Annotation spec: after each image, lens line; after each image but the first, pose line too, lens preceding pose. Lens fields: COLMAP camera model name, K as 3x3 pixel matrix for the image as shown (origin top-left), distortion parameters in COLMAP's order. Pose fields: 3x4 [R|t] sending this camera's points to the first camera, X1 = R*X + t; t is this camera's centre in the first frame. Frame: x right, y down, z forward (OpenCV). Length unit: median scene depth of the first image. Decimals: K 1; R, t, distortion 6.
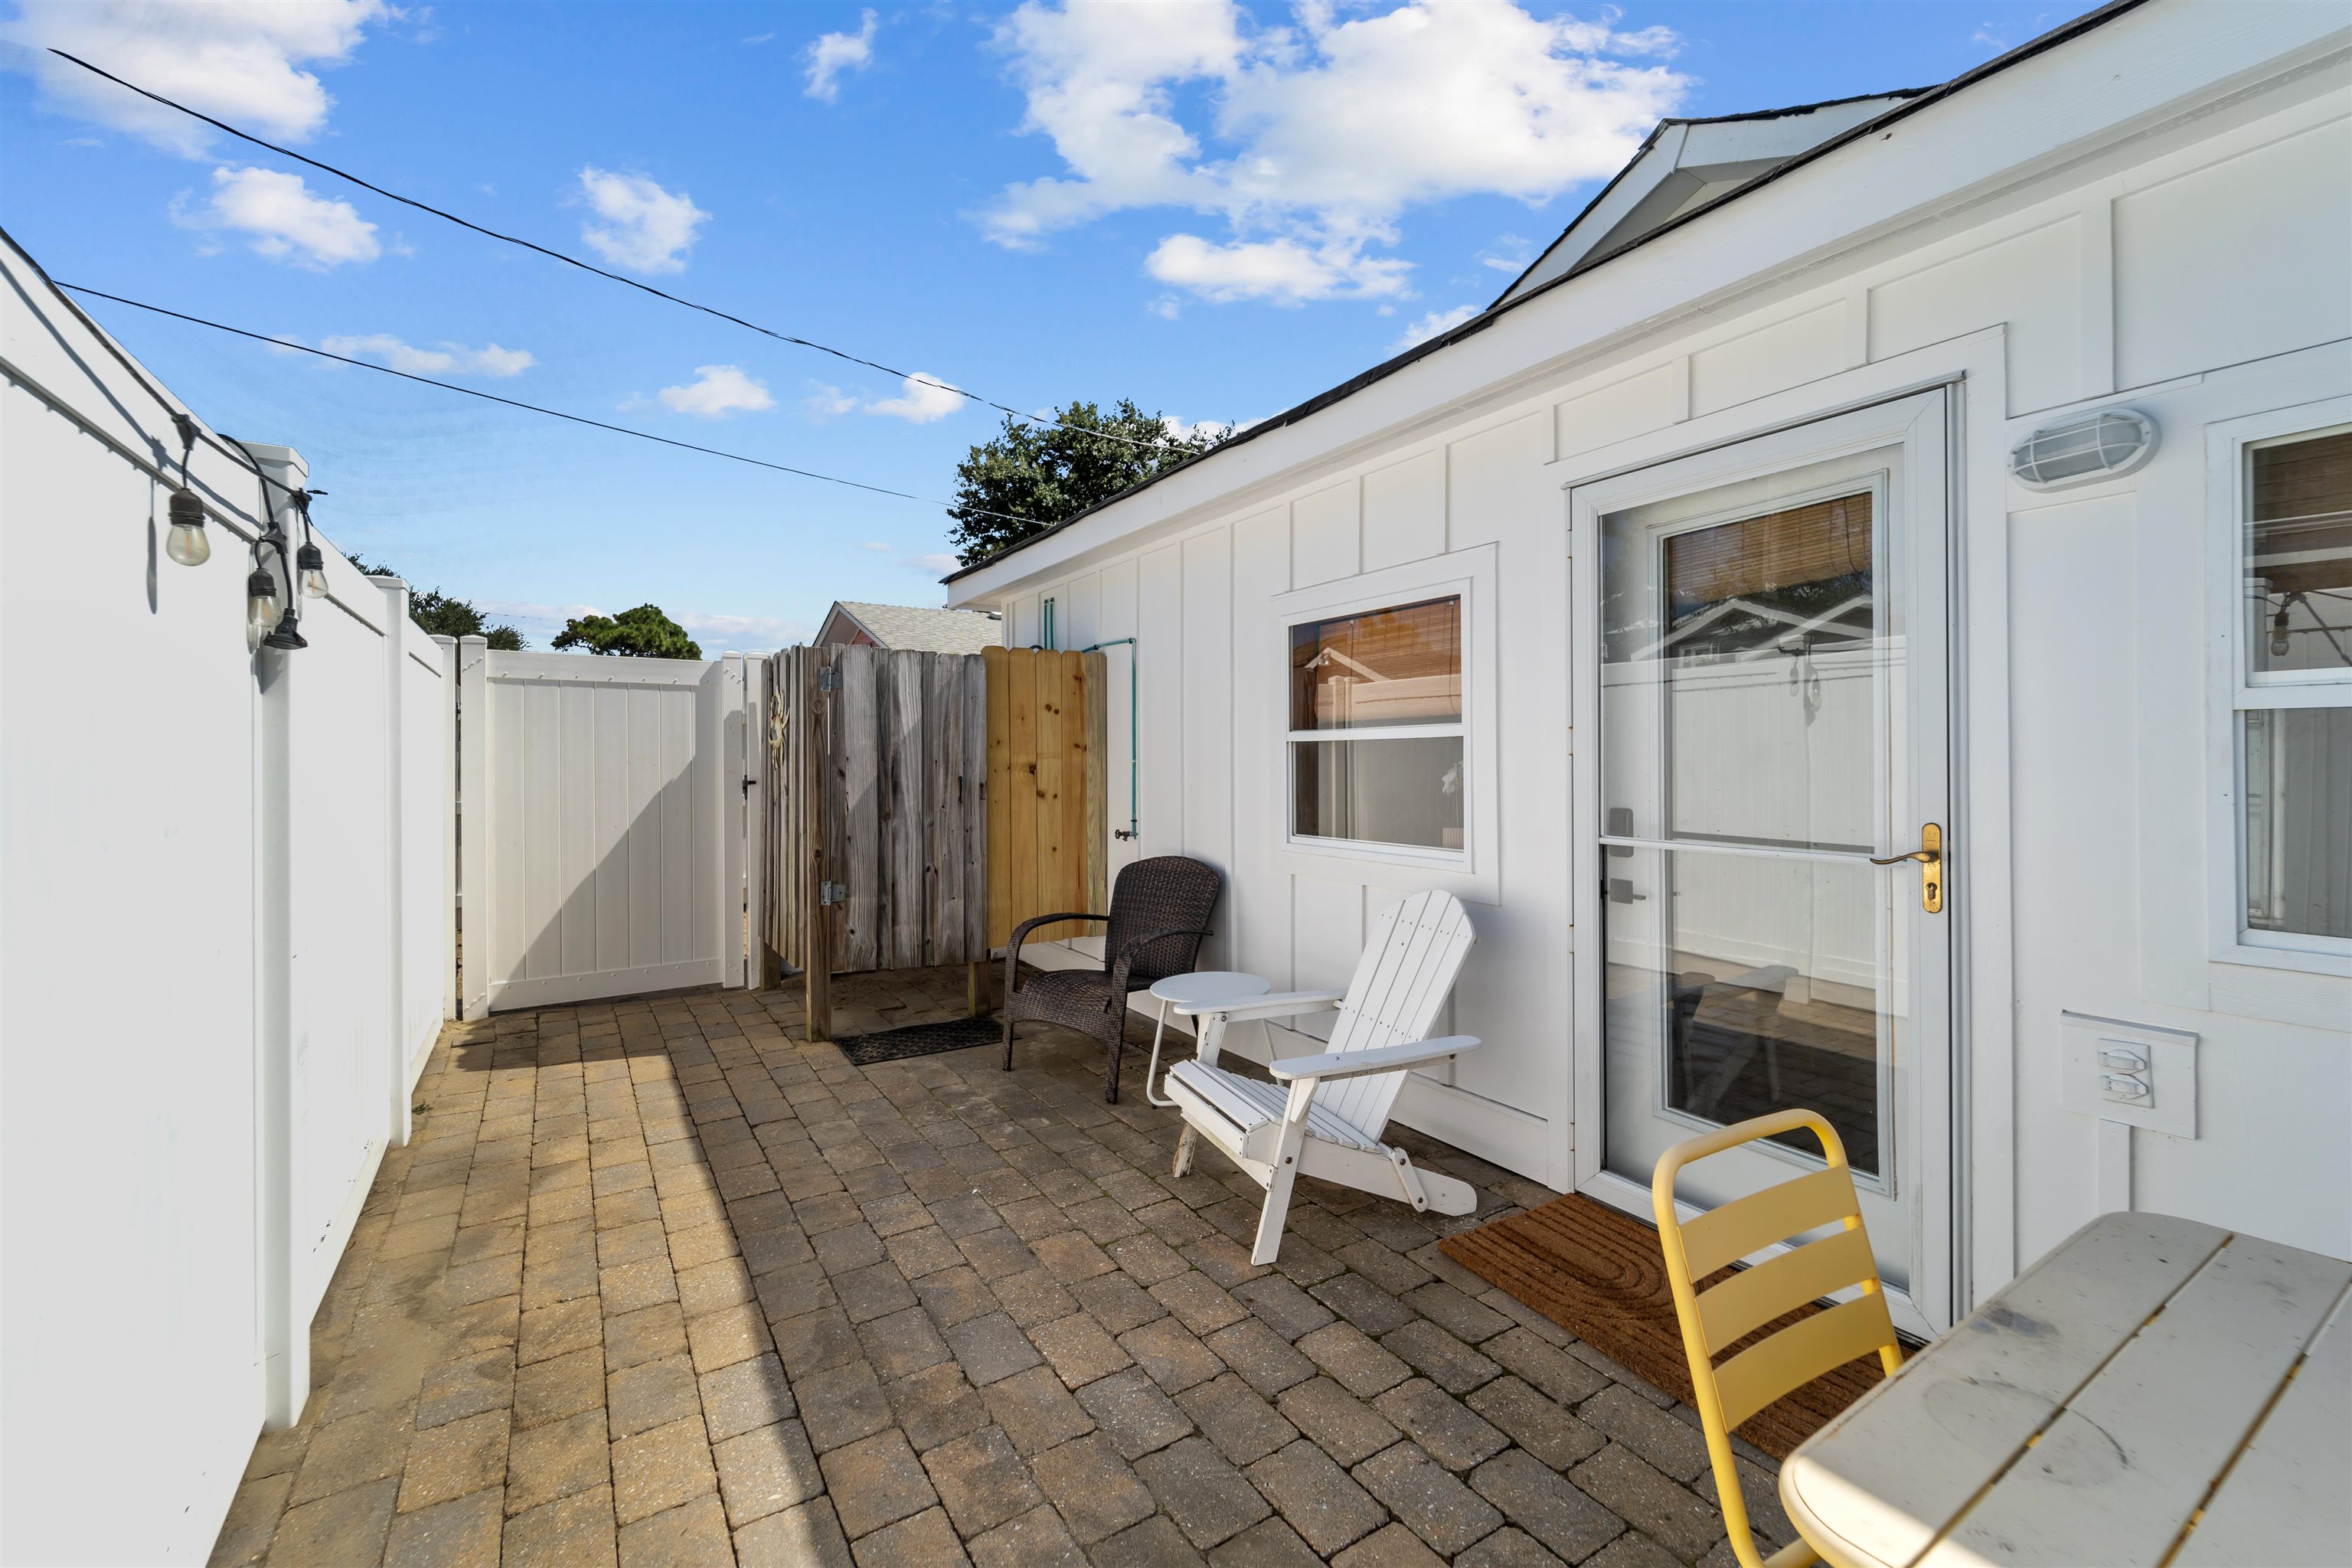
lens RADIAL K [[950.3, 0, 1183.1], [0, 950.3, 767.1], [0, 0, 1]] dist [0.005395, -0.003522]
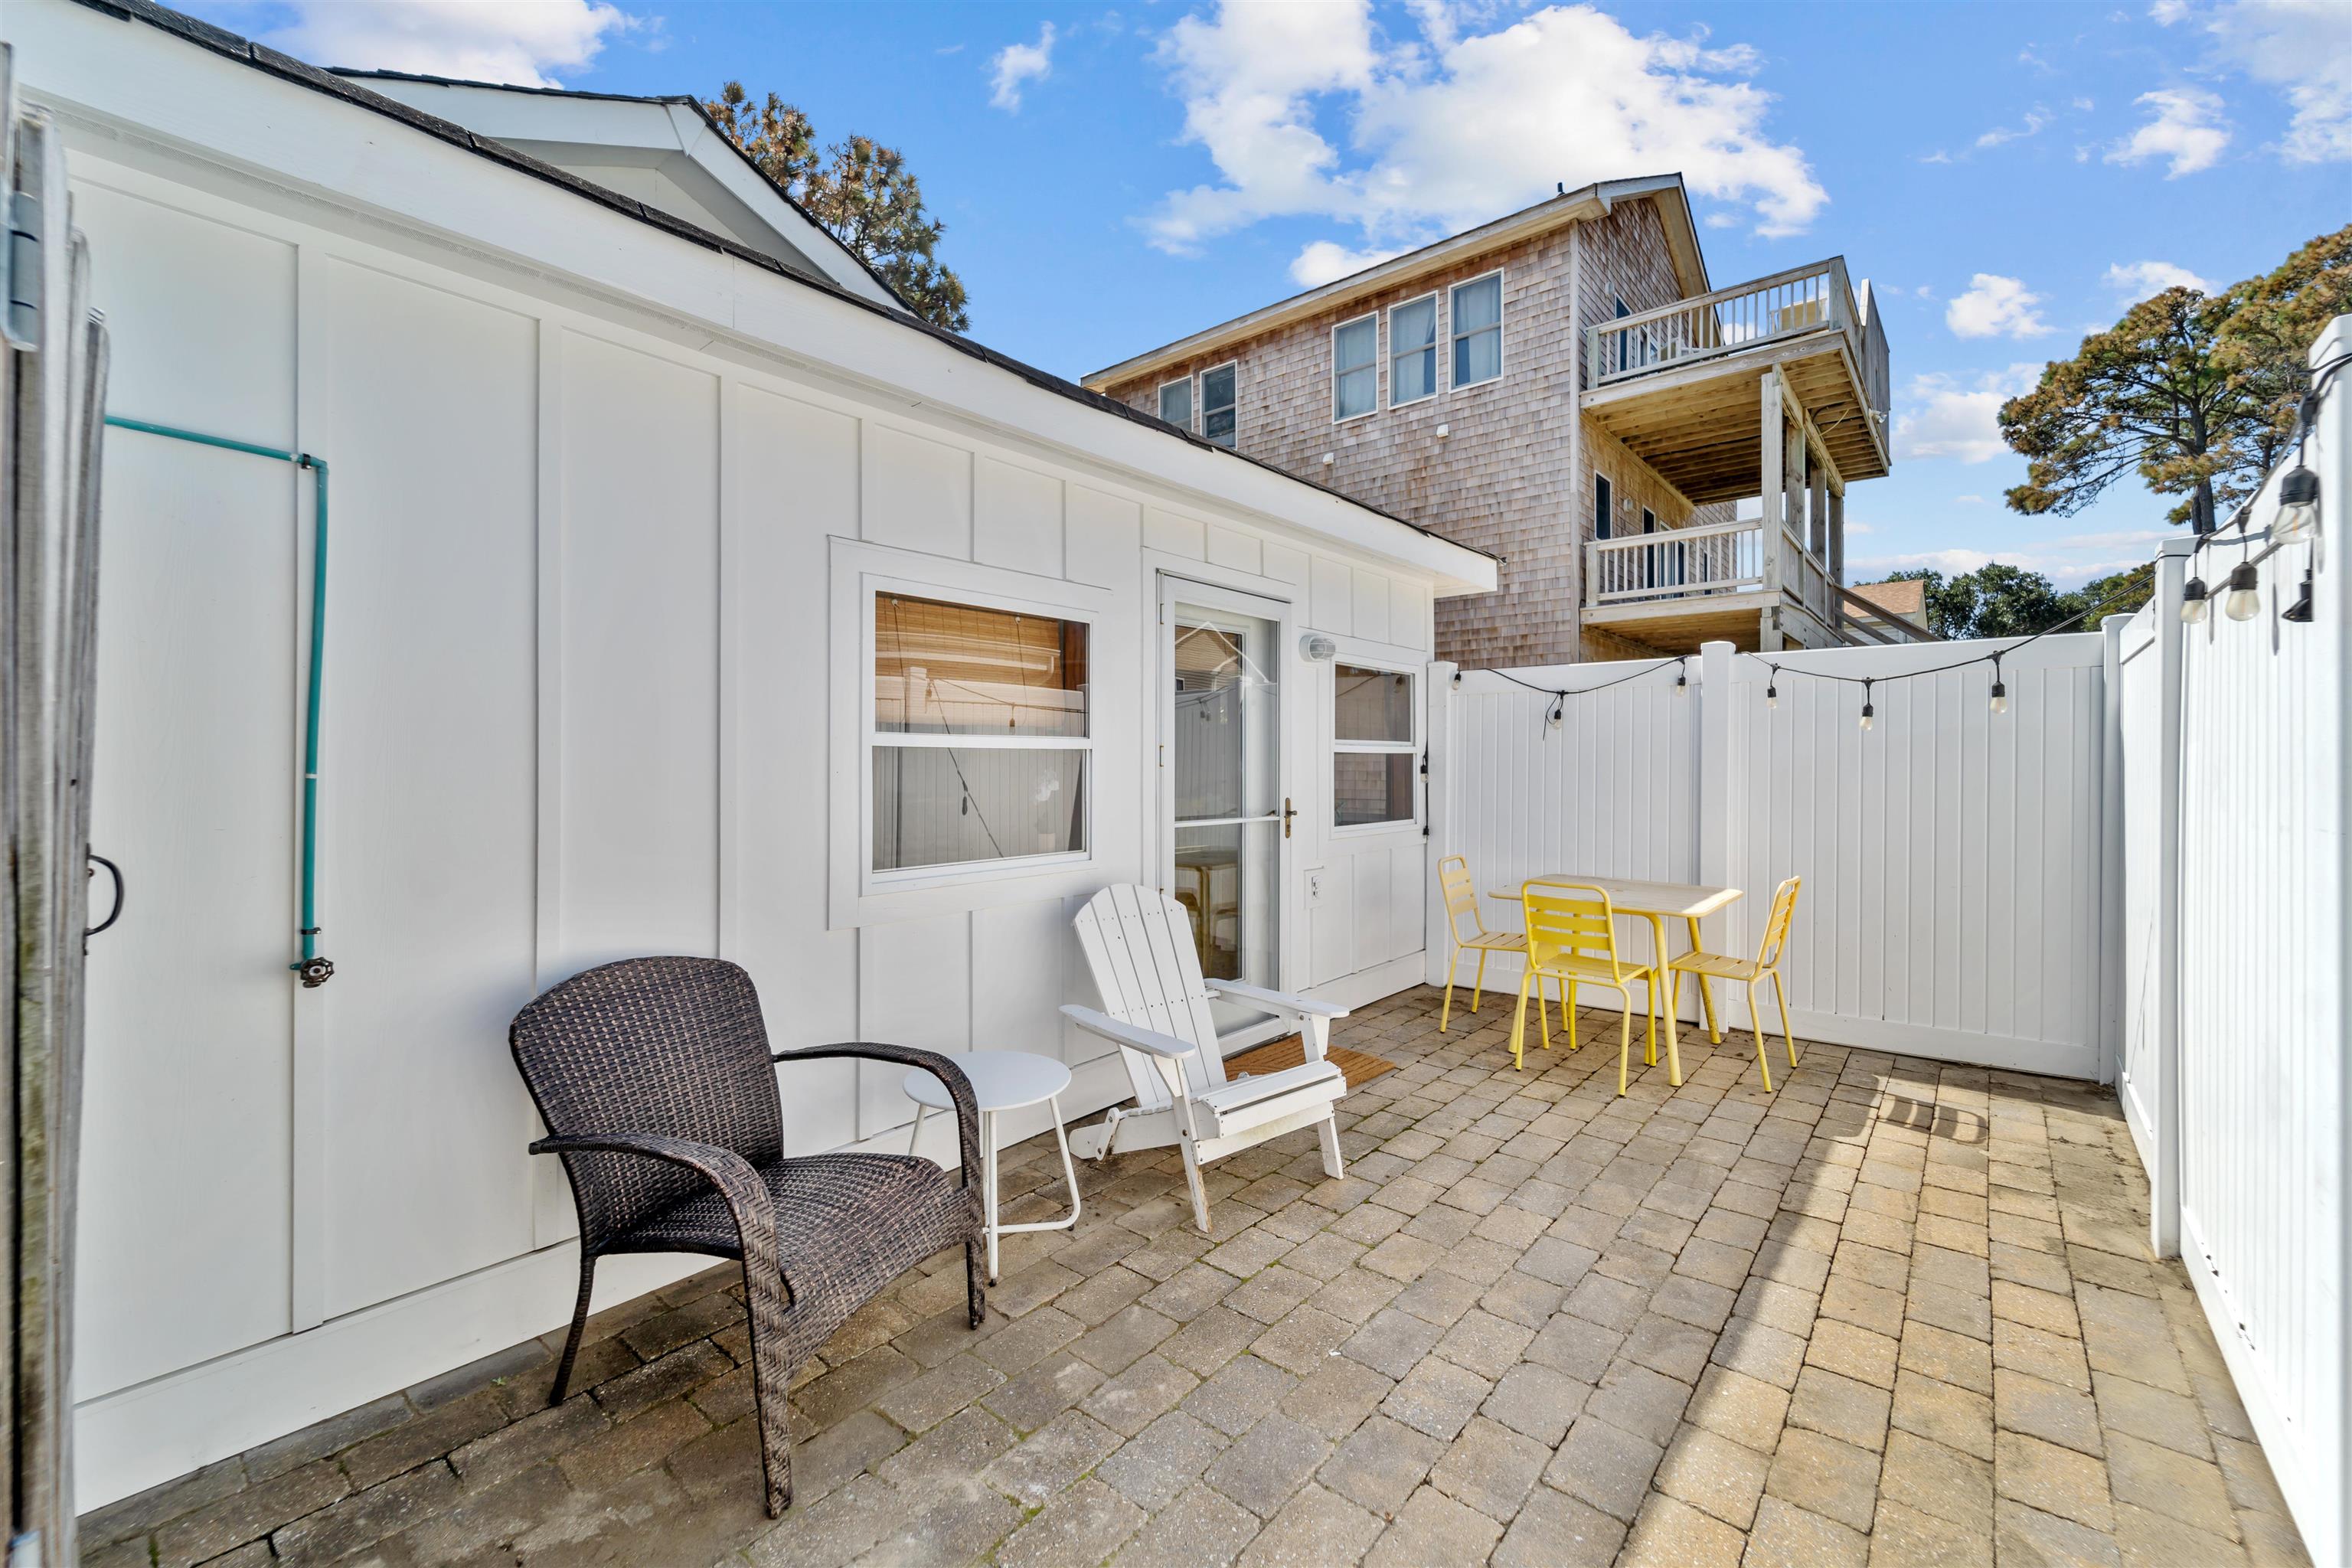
lens RADIAL K [[950.3, 0, 1182.0], [0, 950.3, 766.7], [0, 0, 1]] dist [0.005395, -0.003522]
pose [[-0.291323, 0.001819, 0.956623, -0.987676], [0.008736, 0.999962, 0.000759, -0.012872], [-0.956585, 0.008578, -0.291327, 1.465995]]
